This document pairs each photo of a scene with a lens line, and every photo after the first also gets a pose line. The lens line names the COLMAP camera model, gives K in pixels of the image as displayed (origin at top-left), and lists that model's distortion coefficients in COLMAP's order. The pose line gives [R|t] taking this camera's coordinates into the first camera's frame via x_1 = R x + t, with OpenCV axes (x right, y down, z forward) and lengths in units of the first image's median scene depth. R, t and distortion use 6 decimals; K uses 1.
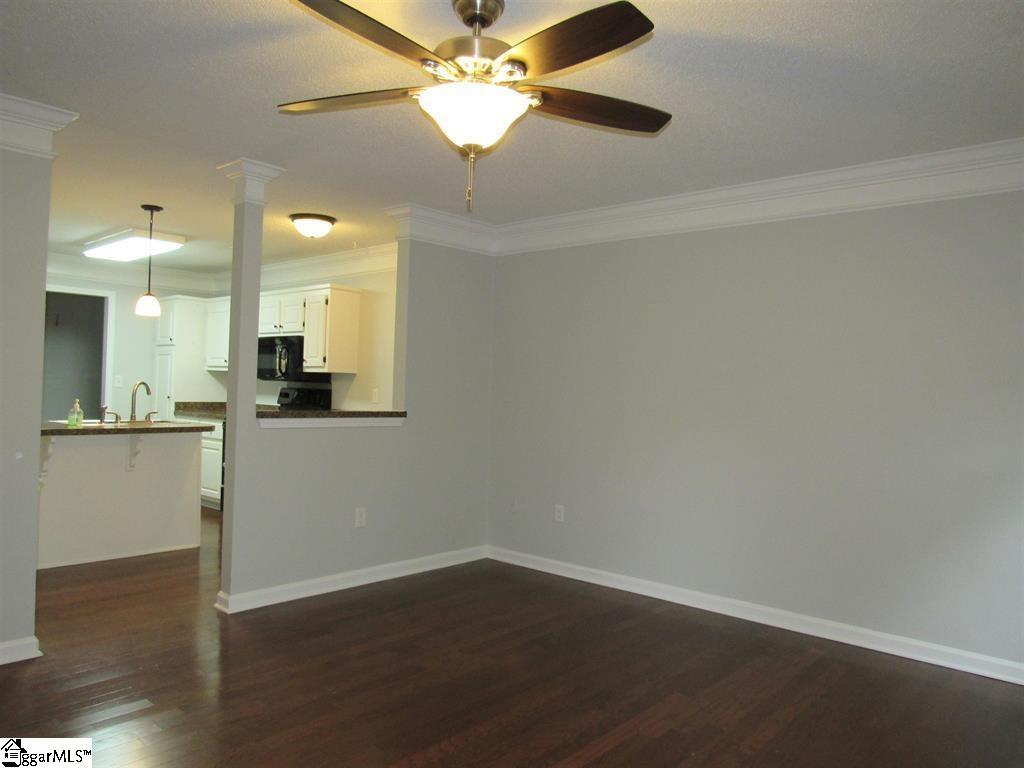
lens RADIAL K [[733.6, 0, 512.0], [0, 733.6, 384.0], [0, 0, 1]] dist [-0.037188, 0.004374]
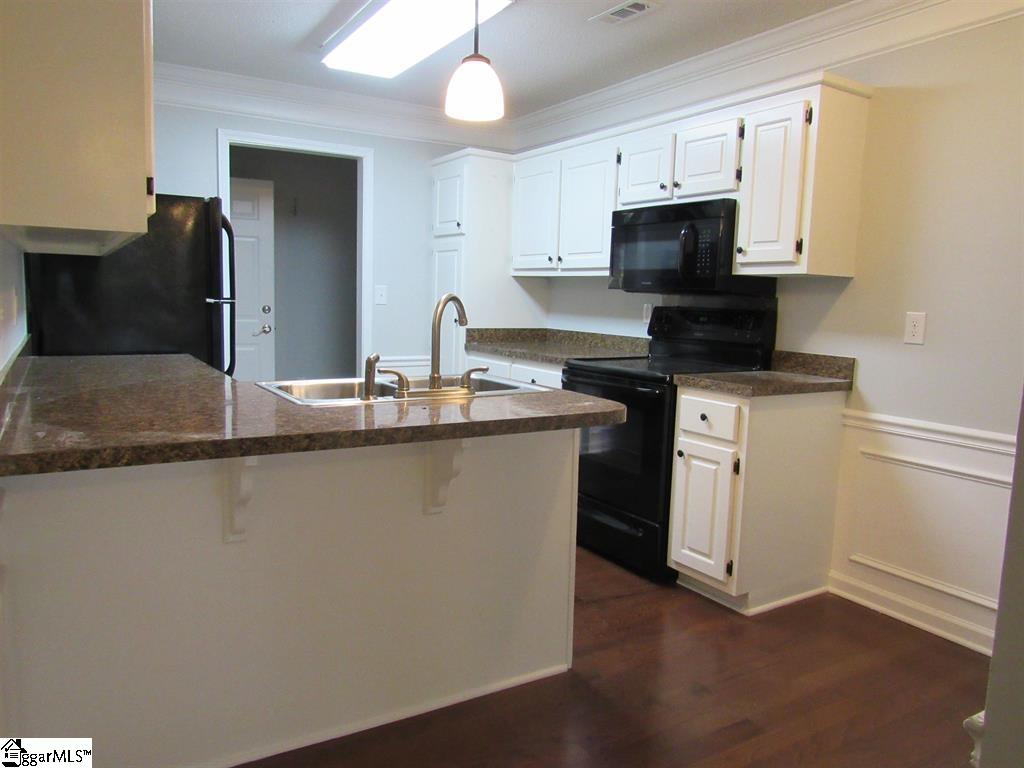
lens RADIAL K [[733.6, 0, 512.0], [0, 733.6, 384.0], [0, 0, 1]] dist [-0.037188, 0.004374]
pose [[0.955684, 0.034114, -0.292412, -0.278937], [0.000531, 0.993062, 0.117588, -0.001422], [0.294394, -0.112532, 0.949036, 0.481105]]
